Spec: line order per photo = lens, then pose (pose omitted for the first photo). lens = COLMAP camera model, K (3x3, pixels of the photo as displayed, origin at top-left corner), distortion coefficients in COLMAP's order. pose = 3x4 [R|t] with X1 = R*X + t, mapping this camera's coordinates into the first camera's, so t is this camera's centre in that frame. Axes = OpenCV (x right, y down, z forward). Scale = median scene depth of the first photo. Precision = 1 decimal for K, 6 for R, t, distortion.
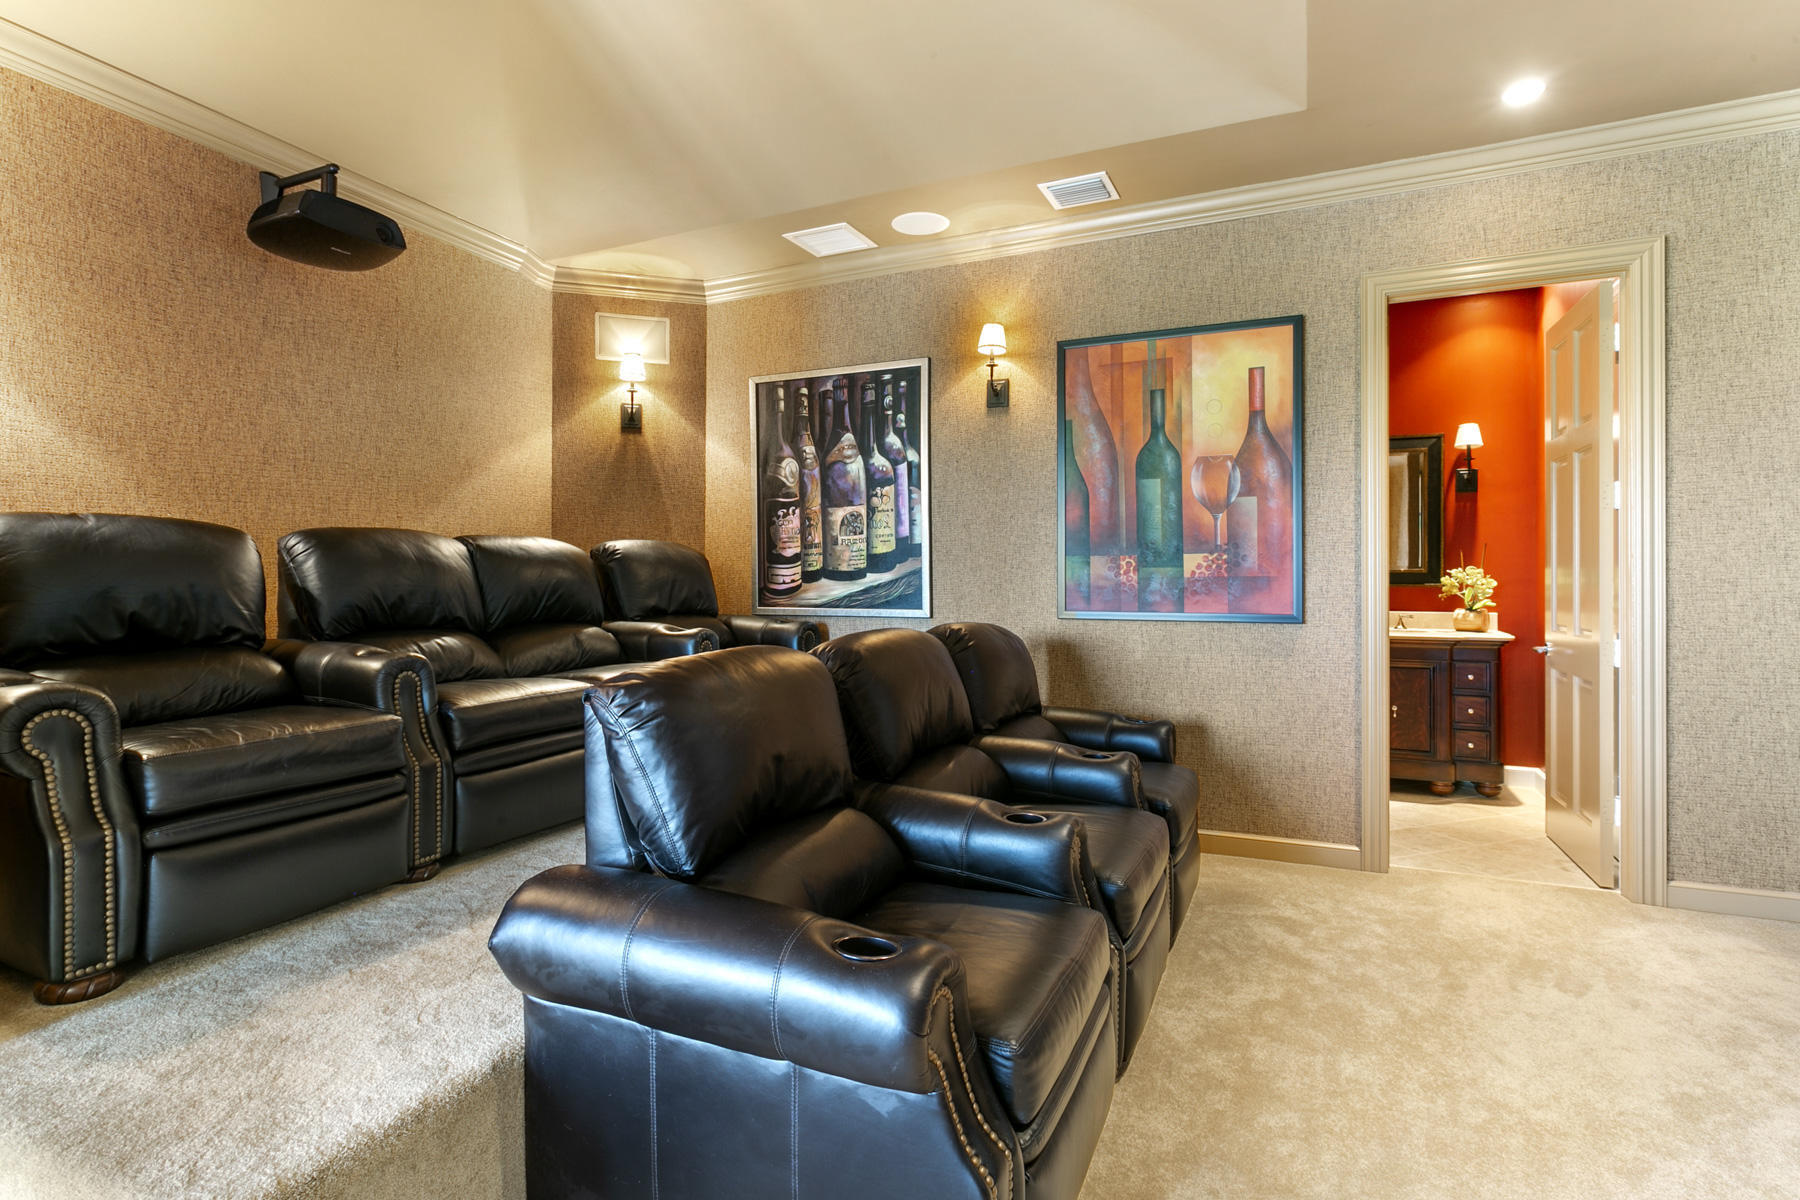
lens RADIAL K [[863.5, 0, 906.9], [0, 863.5, 591.2], [0, 0, 1]] dist [0.003367, 0.000342]
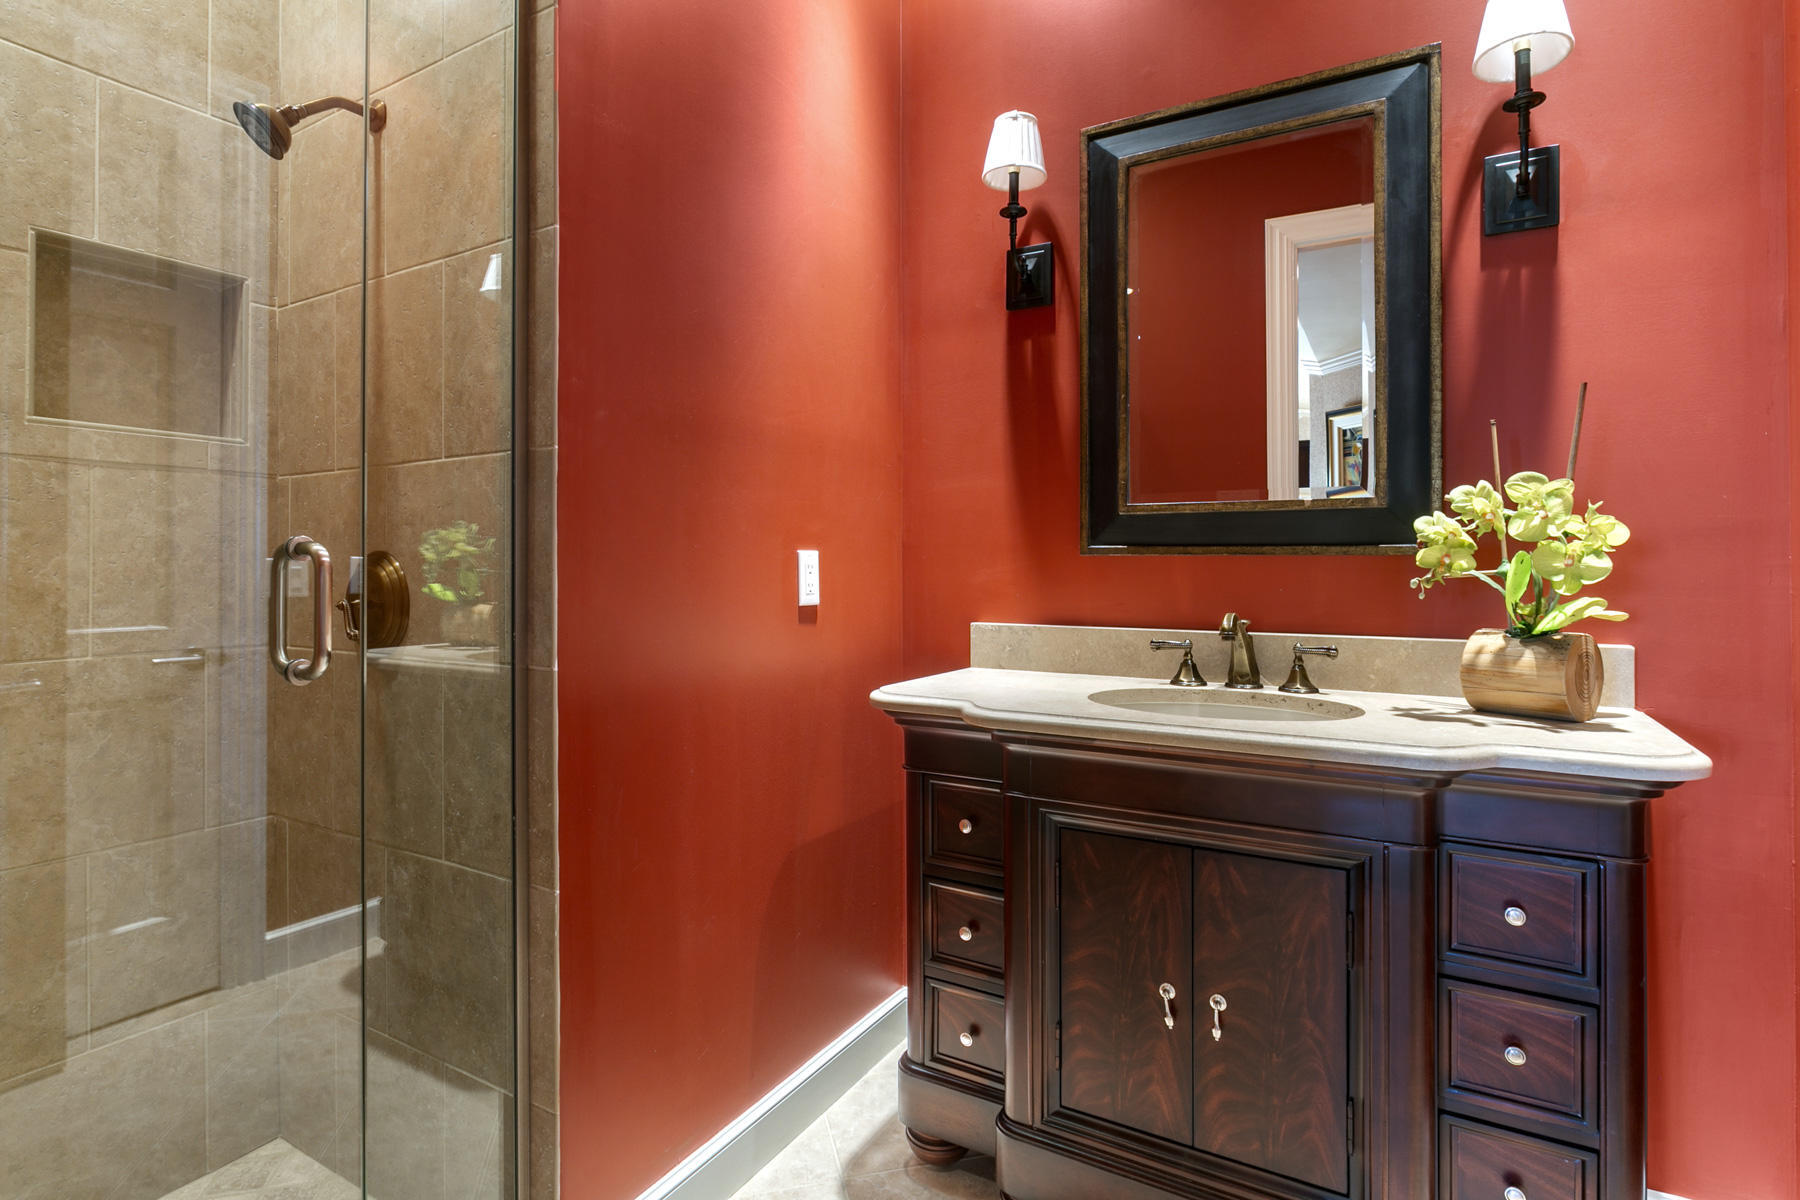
lens RADIAL K [[869.9, 0, 907.1], [0, 869.9, 572.0], [0, 0, 1]] dist [0.000956, 0.000266]
pose [[0.994077, -0.003474, -0.108623, 0.487550], [0.002558, 0.999960, -0.008569, 0.003839], [0.108648, 0.008240, 0.994046, 0.706205]]
